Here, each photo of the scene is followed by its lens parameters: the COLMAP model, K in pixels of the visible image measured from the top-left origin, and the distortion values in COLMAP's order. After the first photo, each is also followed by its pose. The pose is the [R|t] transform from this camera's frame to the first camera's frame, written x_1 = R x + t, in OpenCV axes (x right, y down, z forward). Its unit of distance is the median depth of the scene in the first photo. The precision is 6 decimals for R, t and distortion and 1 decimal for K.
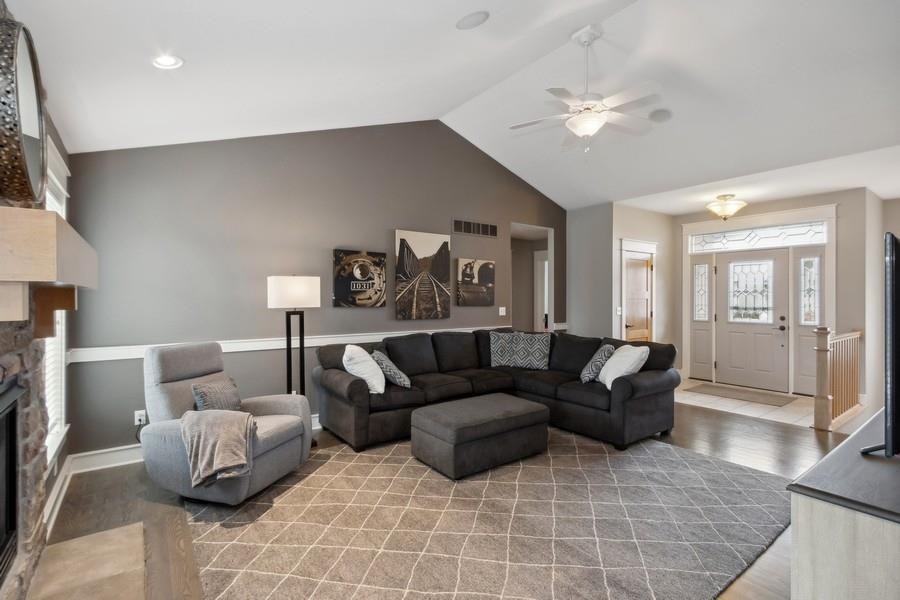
lens RADIAL K [[420.3, 0, 442.8], [0, 420.3, 298.2], [0, 0, 1]] dist [0.003362, 0.000013]
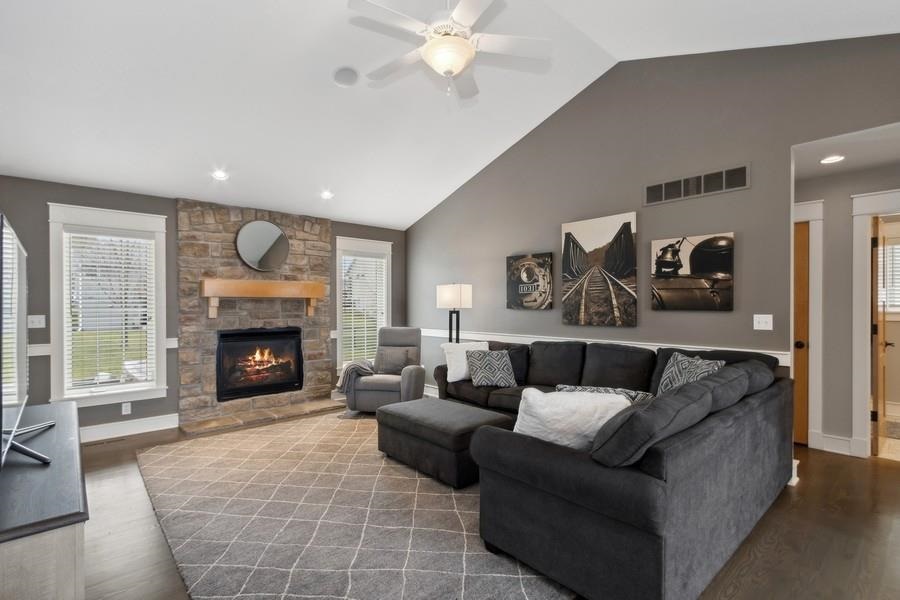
lens RADIAL K [[420.3, 0, 446.7], [0, 420.3, 307.2], [0, 0, 1]] dist [0.003362, 0.000013]
pose [[0.097794, 0.003999, -0.995199, 0.747776], [0.001053, 0.999991, 0.004122, 0.010981], [0.995206, -0.001451, 0.097789, 0.651606]]
